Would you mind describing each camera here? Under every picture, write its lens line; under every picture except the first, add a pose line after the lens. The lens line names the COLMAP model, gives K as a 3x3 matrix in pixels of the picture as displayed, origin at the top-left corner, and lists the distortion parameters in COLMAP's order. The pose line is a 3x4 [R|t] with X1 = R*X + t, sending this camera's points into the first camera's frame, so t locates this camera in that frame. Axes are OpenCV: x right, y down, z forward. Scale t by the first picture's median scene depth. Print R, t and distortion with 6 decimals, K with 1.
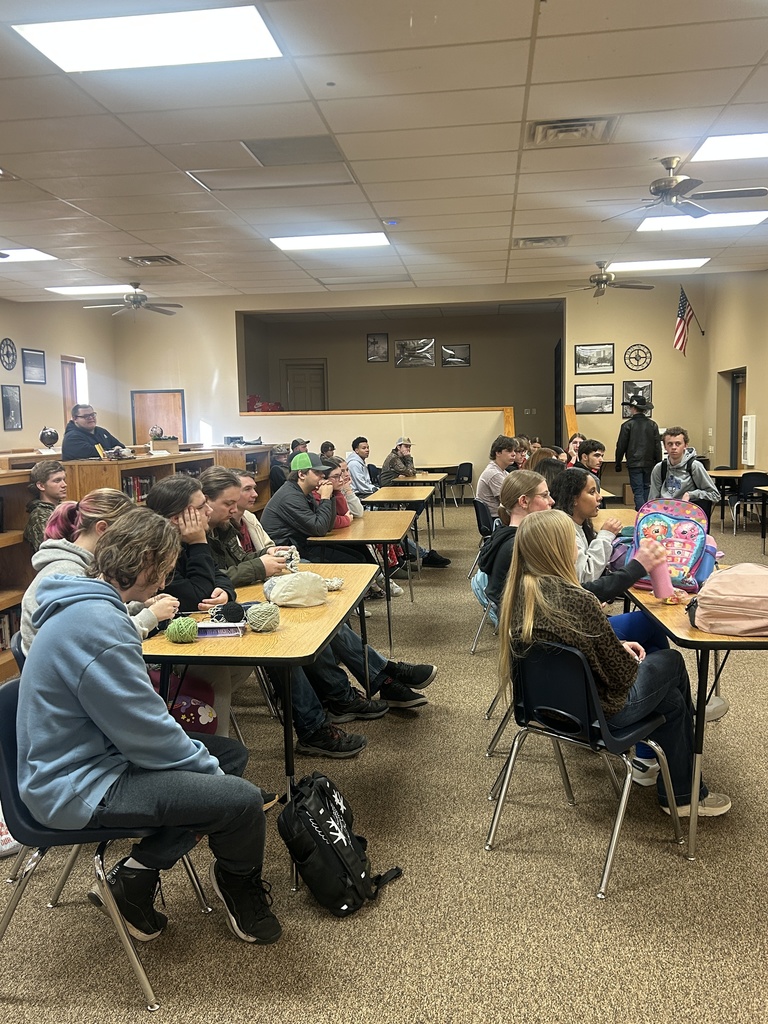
lens RADIAL K [[911.1, 0, 380.8], [0, 911.1, 509.8], [0, 0, 1]] dist [0.014703, 0.003500]
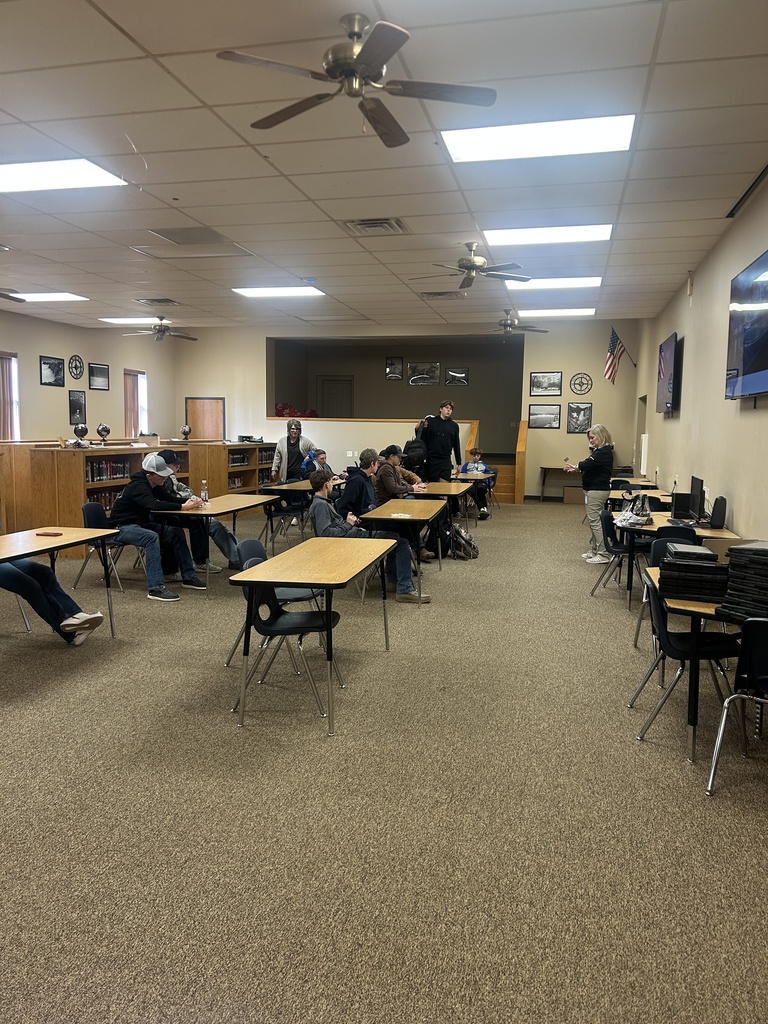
lens RADIAL K [[776.2, 0, 386.2], [0, 776.2, 514.4], [0, 0, 1]] dist [0.003479, 0.005674]
pose [[0.994345, 0.047756, -0.094859, 0.127959], [-0.046227, 0.998764, 0.018254, 0.001682], [0.095614, -0.013766, 0.995323, -0.067855]]
